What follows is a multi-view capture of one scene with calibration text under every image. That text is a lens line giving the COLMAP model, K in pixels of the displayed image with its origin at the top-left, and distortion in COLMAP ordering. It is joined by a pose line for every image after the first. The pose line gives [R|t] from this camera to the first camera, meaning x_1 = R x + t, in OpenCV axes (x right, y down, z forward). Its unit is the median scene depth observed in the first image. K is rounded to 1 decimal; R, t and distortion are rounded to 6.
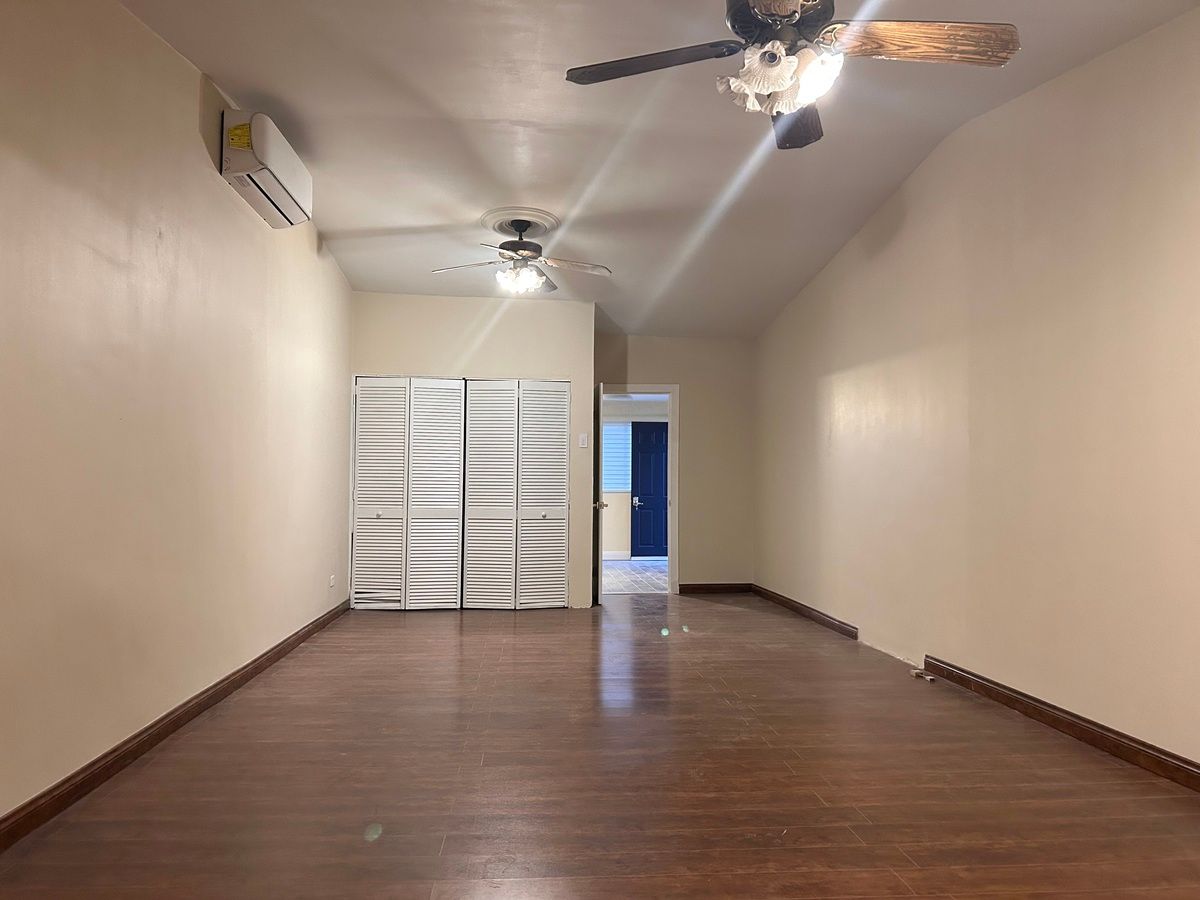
lens RADIAL K [[899.2, 0, 603.9], [0, 899.2, 455.4], [0, 0, 1]] dist [0.037484, -0.029534]
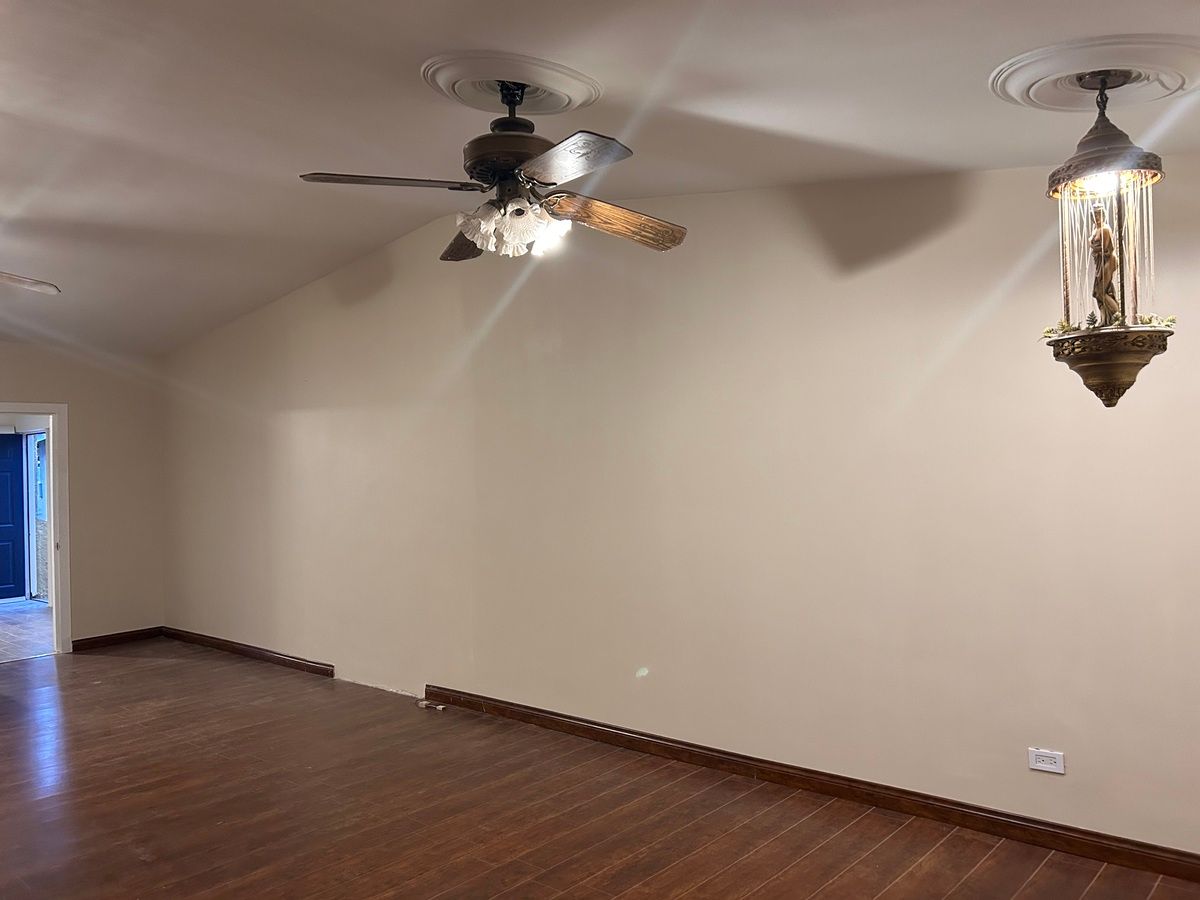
lens RADIAL K [[899.2, 0, 597.6], [0, 899.2, 452.7], [0, 0, 1]] dist [0.037484, -0.029534]
pose [[0.728518, -0.014638, 0.684870, -0.287491], [0.004234, 0.999849, 0.016866, -0.095217], [-0.685014, -0.009388, 0.728470, 0.077537]]
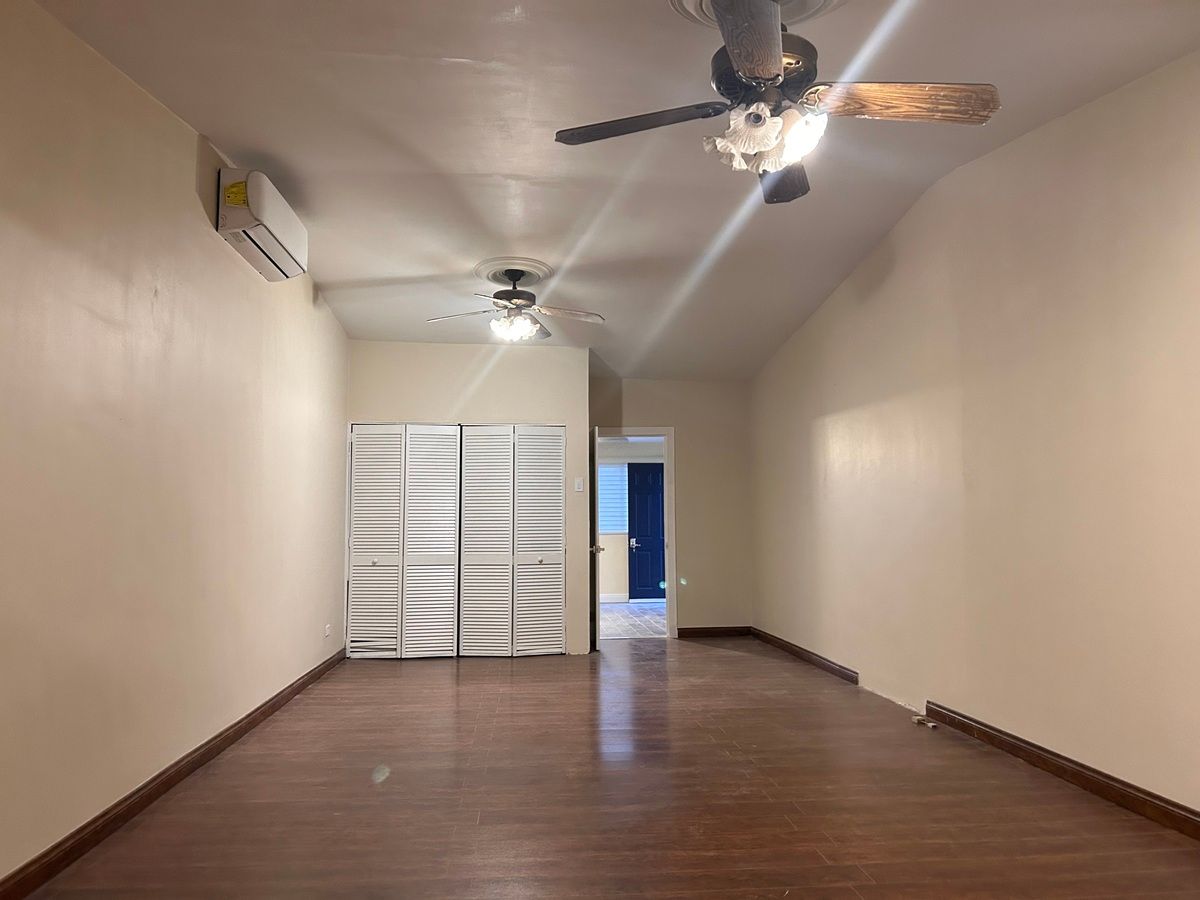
lens RADIAL K [[899.2, 0, 600.8], [0, 899.2, 456.6], [0, 0, 1]] dist [0.037484, -0.029534]
pose [[0.999919, -0.012735, -0.000024, 0.003067], [0.012723, 0.999056, -0.041527, -0.011559], [0.000553, 0.041523, 0.999137, 0.000156]]
